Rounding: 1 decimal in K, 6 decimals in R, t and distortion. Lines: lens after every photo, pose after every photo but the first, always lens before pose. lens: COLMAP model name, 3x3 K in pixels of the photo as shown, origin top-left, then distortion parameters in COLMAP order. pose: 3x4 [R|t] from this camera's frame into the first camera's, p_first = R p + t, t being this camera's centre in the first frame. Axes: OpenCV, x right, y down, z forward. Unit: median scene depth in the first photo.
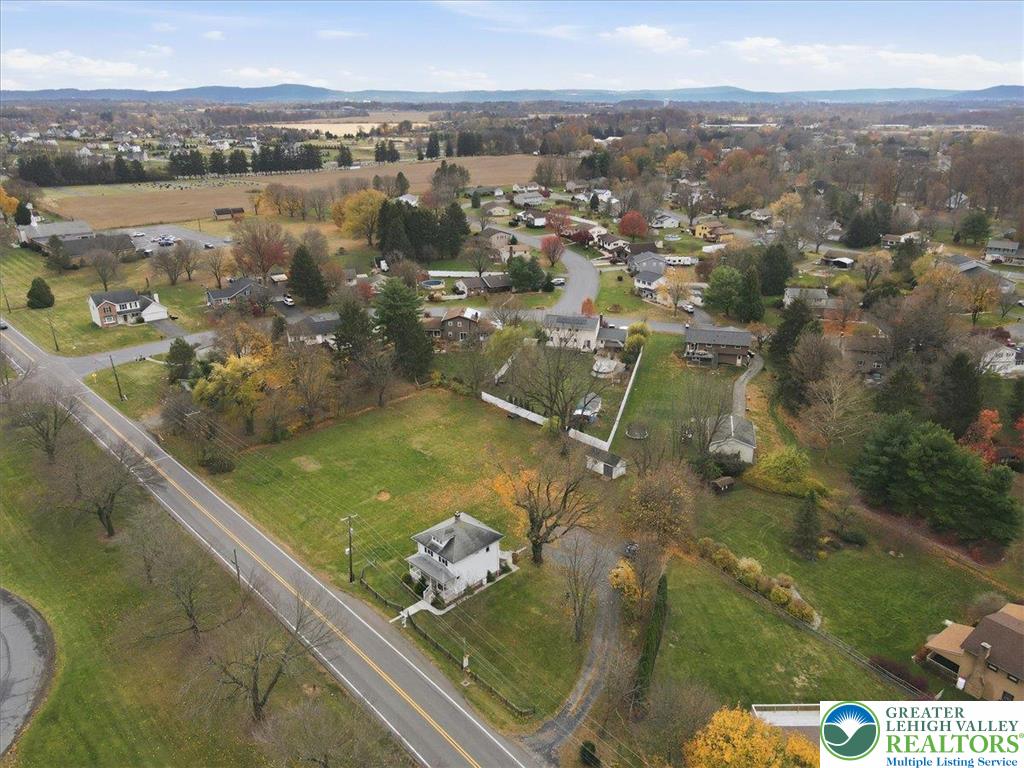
lens RADIAL K [[752.1, 0, 512.0], [0, 752.1, 384.0], [0, 0, 1]] dist [-0.001386, 0.025628]
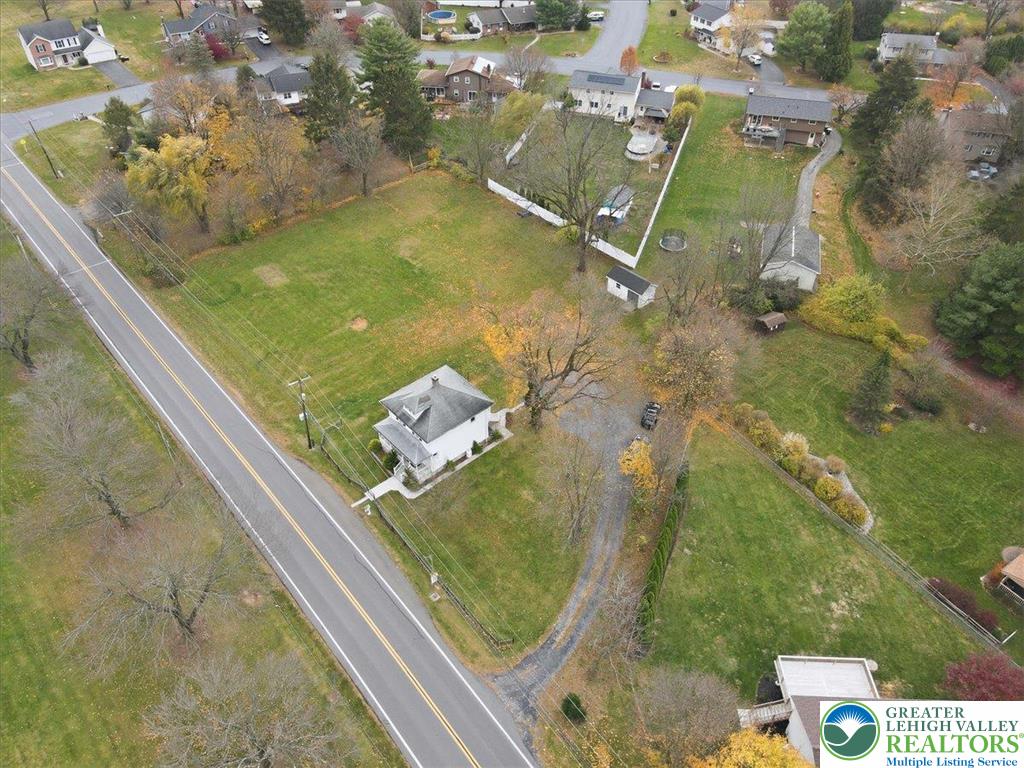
lens RADIAL K [[752.1, 0, 512.0], [0, 752.1, 384.0], [0, 0, 1]] dist [-0.001386, 0.025628]
pose [[0.998641, 0.037559, -0.036141, 0.028280], [-0.022986, 0.939654, 0.341354, -0.070658], [0.046781, -0.340059, 0.939240, 0.184758]]
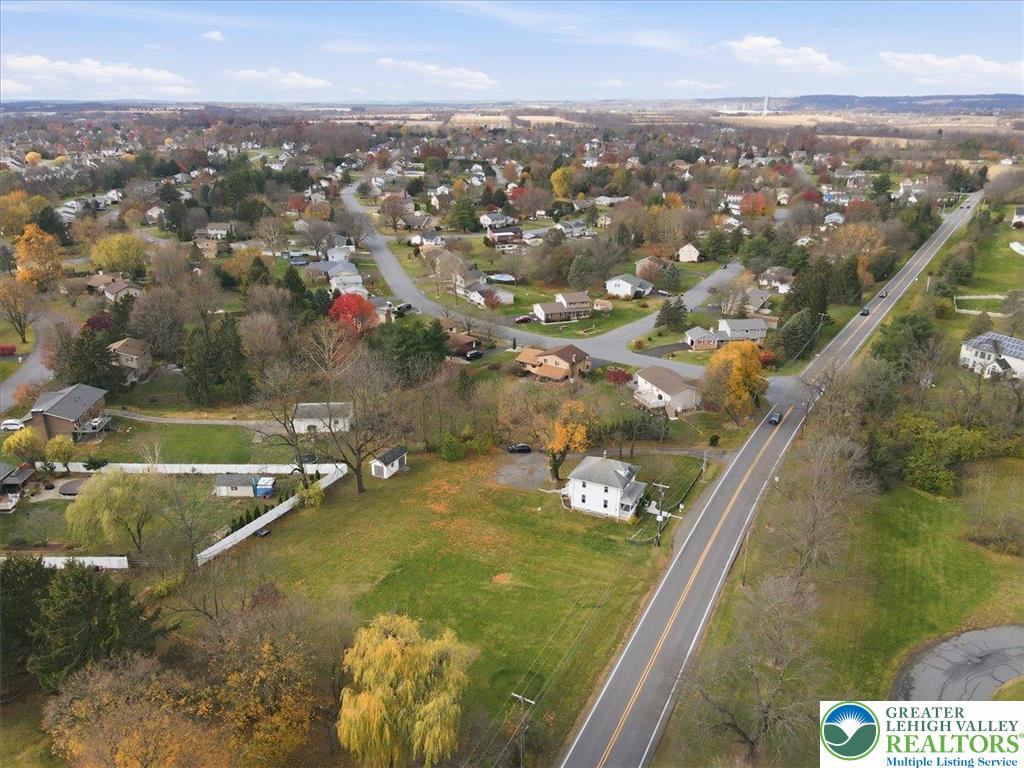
lens RADIAL K [[752.1, 0, 512.0], [0, 752.1, 384.0], [0, 0, 1]] dist [-0.001386, 0.025628]
pose [[-0.315853, -0.335914, 0.887355, -0.777621], [0.338034, 0.834023, 0.436048, -0.362978], [-0.886549, 0.437683, -0.149878, 0.933233]]
